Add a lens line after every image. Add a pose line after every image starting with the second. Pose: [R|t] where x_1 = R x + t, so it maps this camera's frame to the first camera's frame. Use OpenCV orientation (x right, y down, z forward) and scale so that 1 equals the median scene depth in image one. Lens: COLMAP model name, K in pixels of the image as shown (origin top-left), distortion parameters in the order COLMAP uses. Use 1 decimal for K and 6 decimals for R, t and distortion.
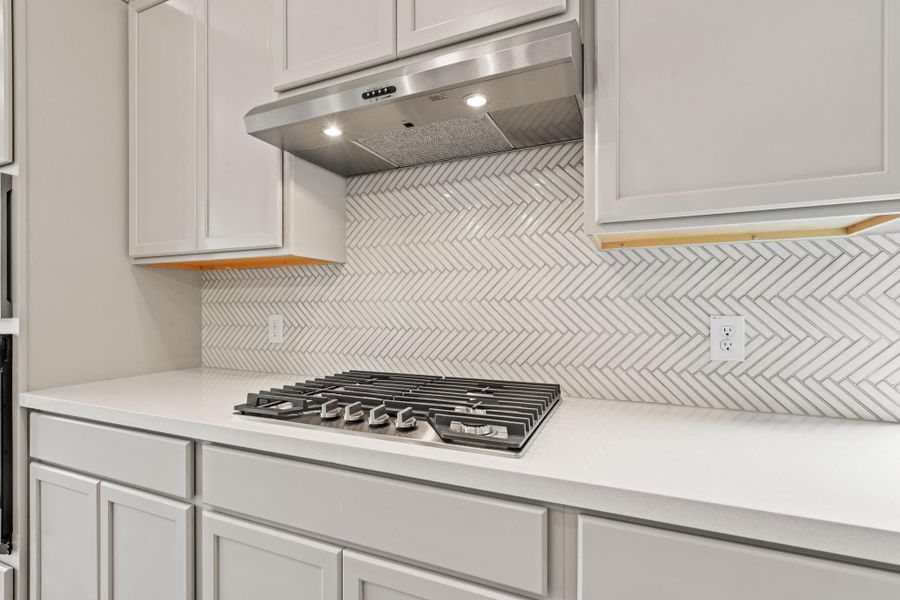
lens RADIAL K [[412.7, 0, 453.0], [0, 412.7, 303.9], [0, 0, 1]] dist [-0.000441, -0.000071]
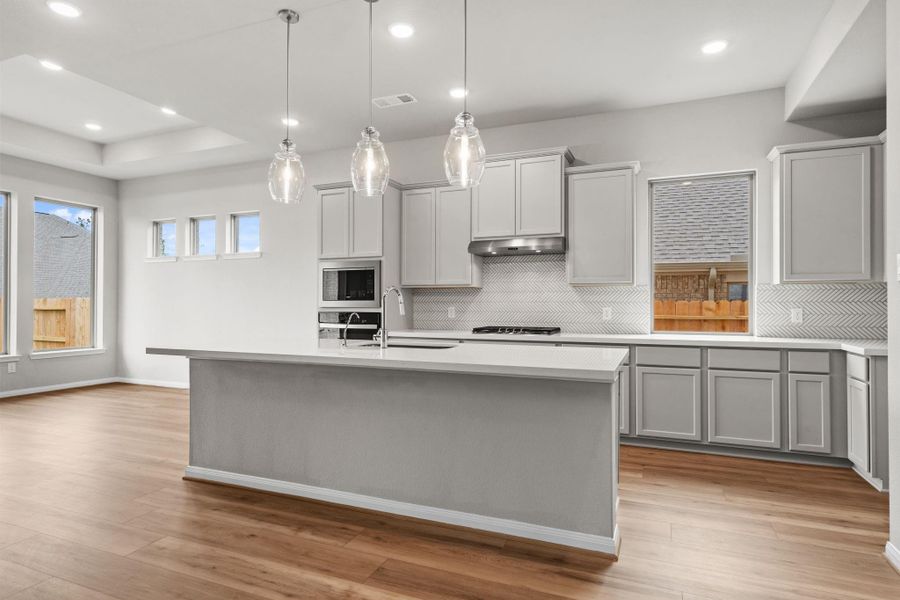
lens RADIAL K [[501.1, 0, 455.3], [0, 501.1, 298.6], [0, 0, 1]] dist [0.004353, -0.001161]
pose [[0.999872, 0.006112, 0.014809, -0.574588], [-0.006004, 0.999955, -0.007316, -0.004100], [-0.014853, 0.007226, 0.999864, -2.693572]]
